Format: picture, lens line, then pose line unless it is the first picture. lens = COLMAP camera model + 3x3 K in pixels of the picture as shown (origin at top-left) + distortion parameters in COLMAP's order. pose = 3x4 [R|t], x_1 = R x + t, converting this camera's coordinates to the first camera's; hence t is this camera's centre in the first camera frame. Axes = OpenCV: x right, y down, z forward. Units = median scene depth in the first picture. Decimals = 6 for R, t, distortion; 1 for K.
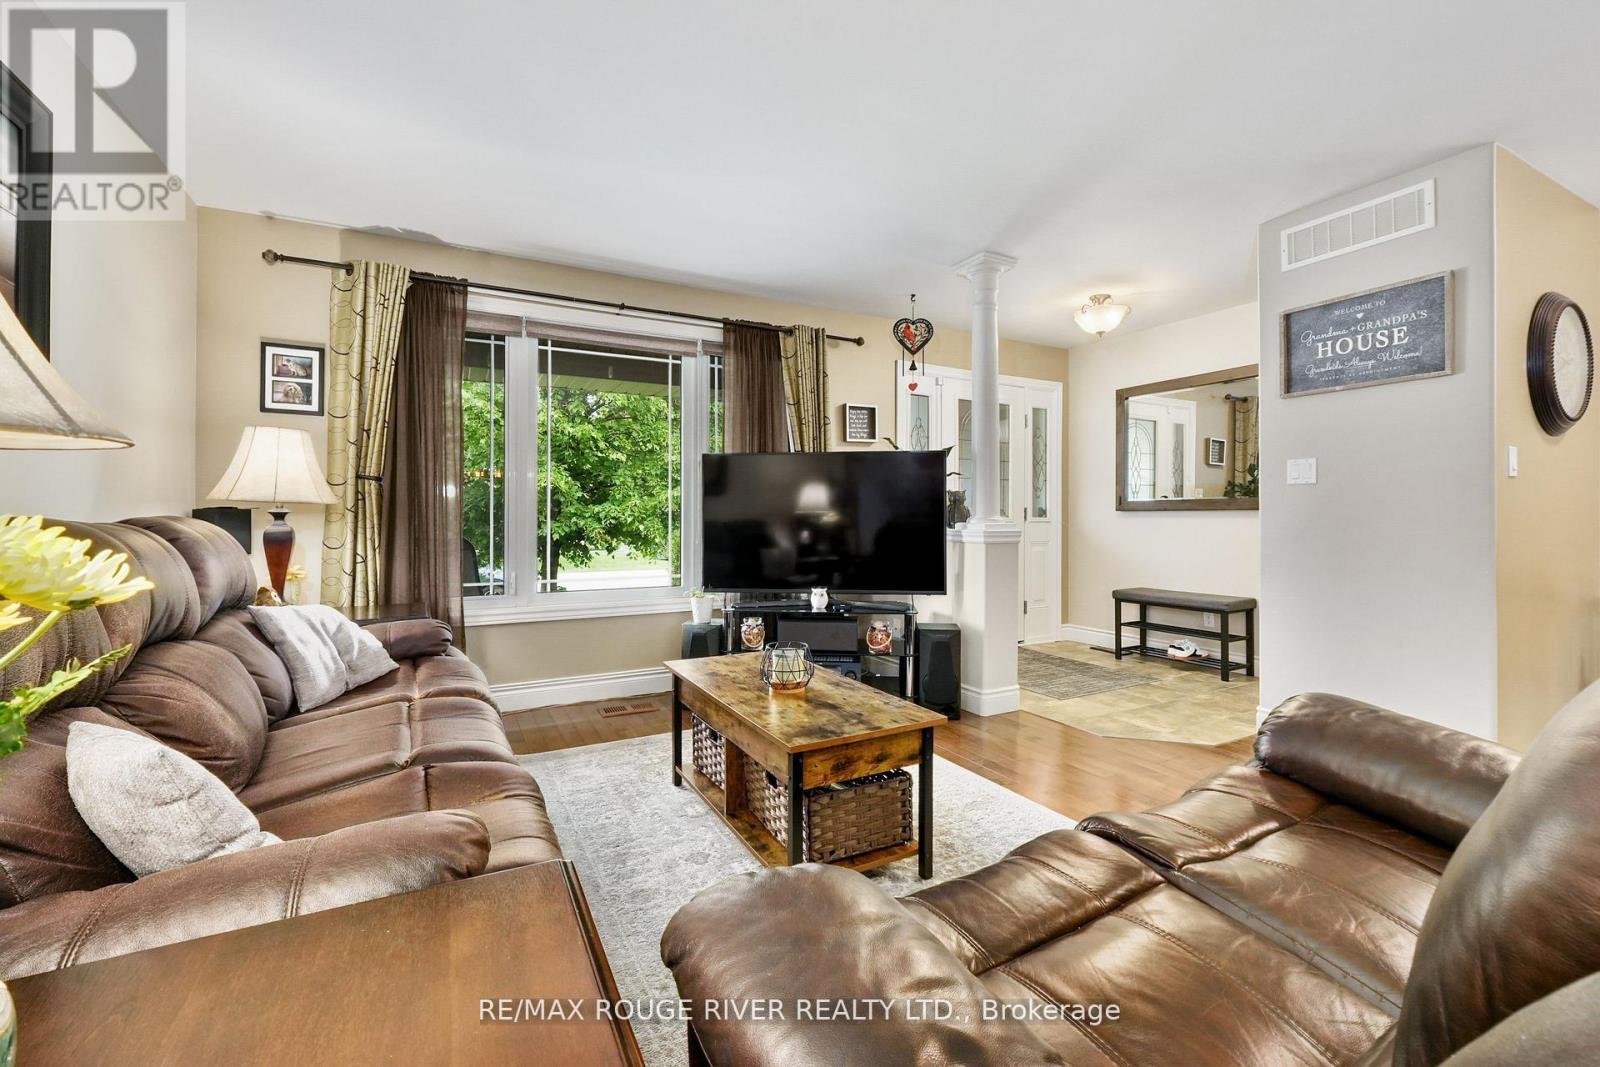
lens RADIAL K [[655.9, 0, 804.2], [0, 655.9, 518.5], [0, 0, 1]] dist [-0.021449, 0.006037]
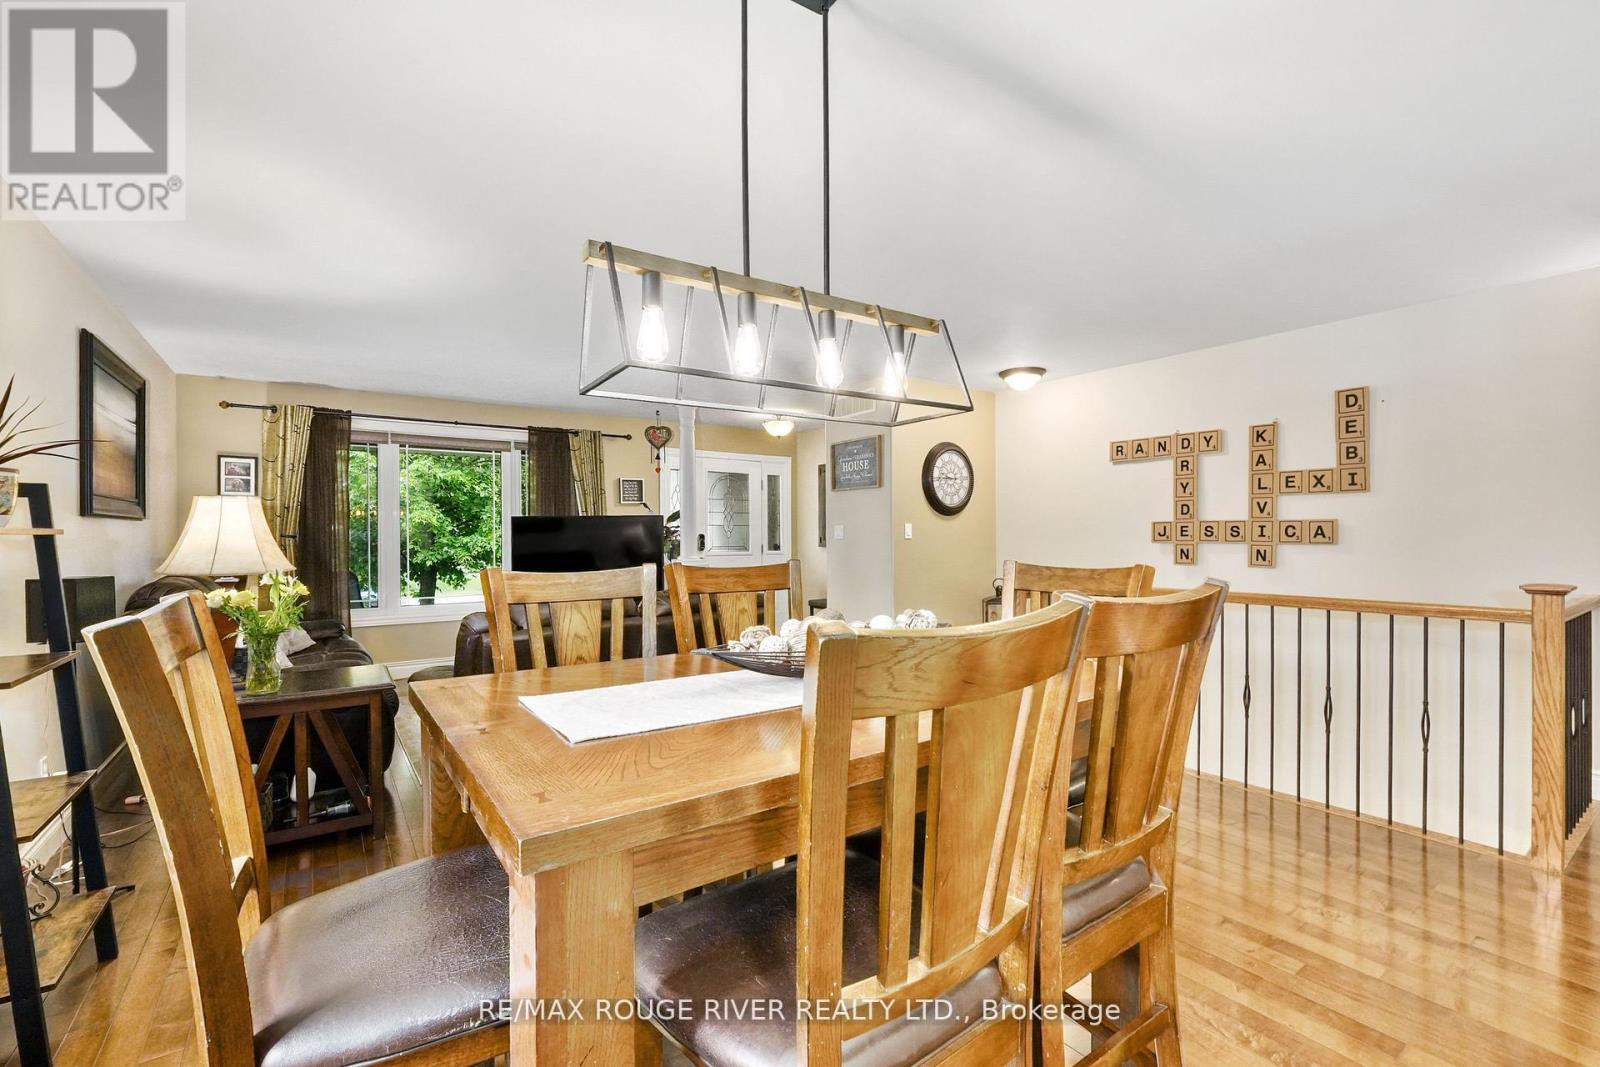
lens RADIAL K [[655.9, 0, 789.7], [0, 655.9, 542.4], [0, 0, 1]] dist [-0.021449, 0.006037]
pose [[0.992856, -0.004345, 0.119242, 0.324570], [0.003289, 0.999954, 0.009049, -0.049036], [-0.119276, -0.008593, 0.992824, -0.644654]]
